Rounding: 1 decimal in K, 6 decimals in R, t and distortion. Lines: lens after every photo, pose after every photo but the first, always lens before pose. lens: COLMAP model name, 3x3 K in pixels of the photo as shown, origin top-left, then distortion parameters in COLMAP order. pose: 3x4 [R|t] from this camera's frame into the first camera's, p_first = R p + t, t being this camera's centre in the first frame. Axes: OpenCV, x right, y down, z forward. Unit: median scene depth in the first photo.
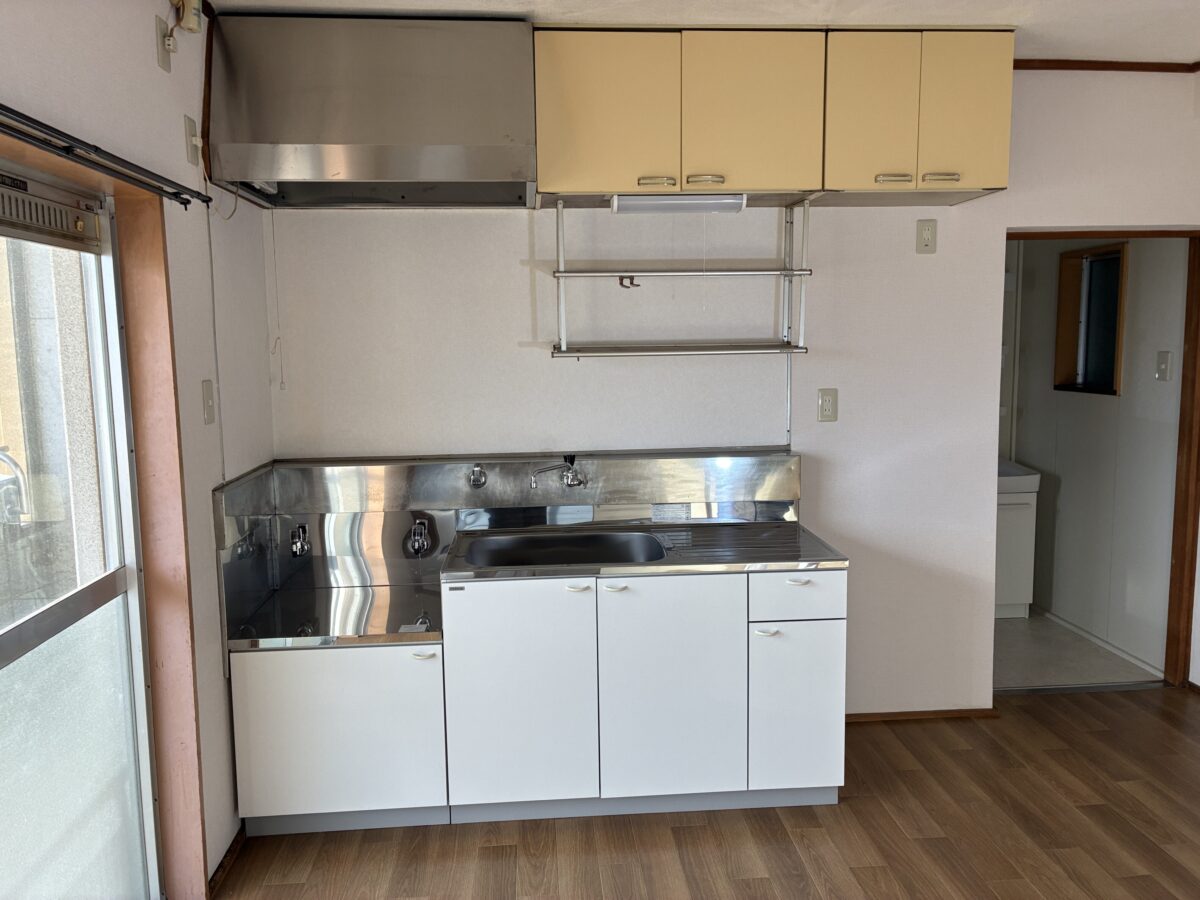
lens RADIAL K [[909.6, 0, 597.7], [0, 909.6, 448.5], [0, 0, 1]] dist [0.009732, 0.001320]
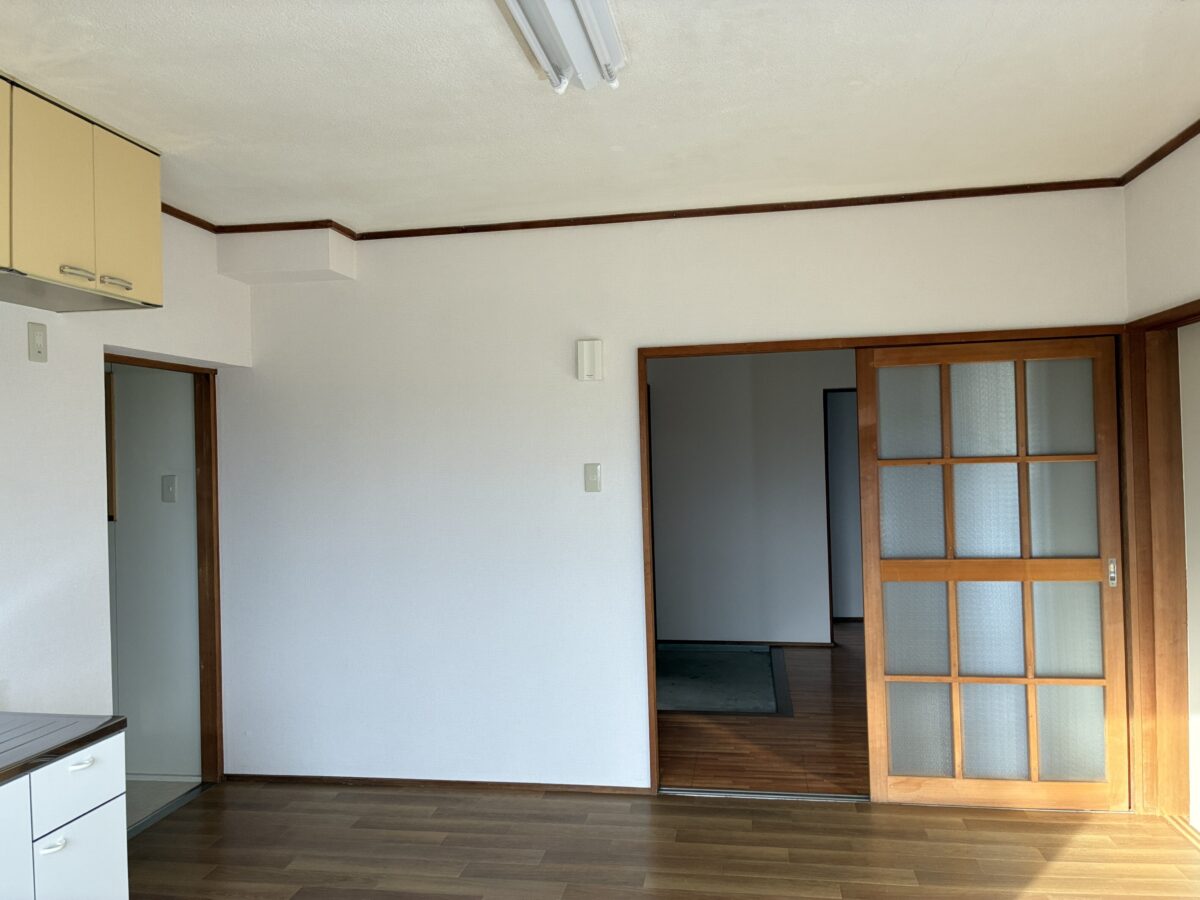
lens RADIAL K [[909.6, 0, 600.0], [0, 909.6, 451.5], [0, 0, 1]] dist [0.009732, 0.001320]
pose [[0.227218, 0.015628, 0.973719, -0.362604], [0.139970, 0.988966, -0.048534, -0.012747], [-0.963733, 0.147319, 0.222523, 0.306280]]
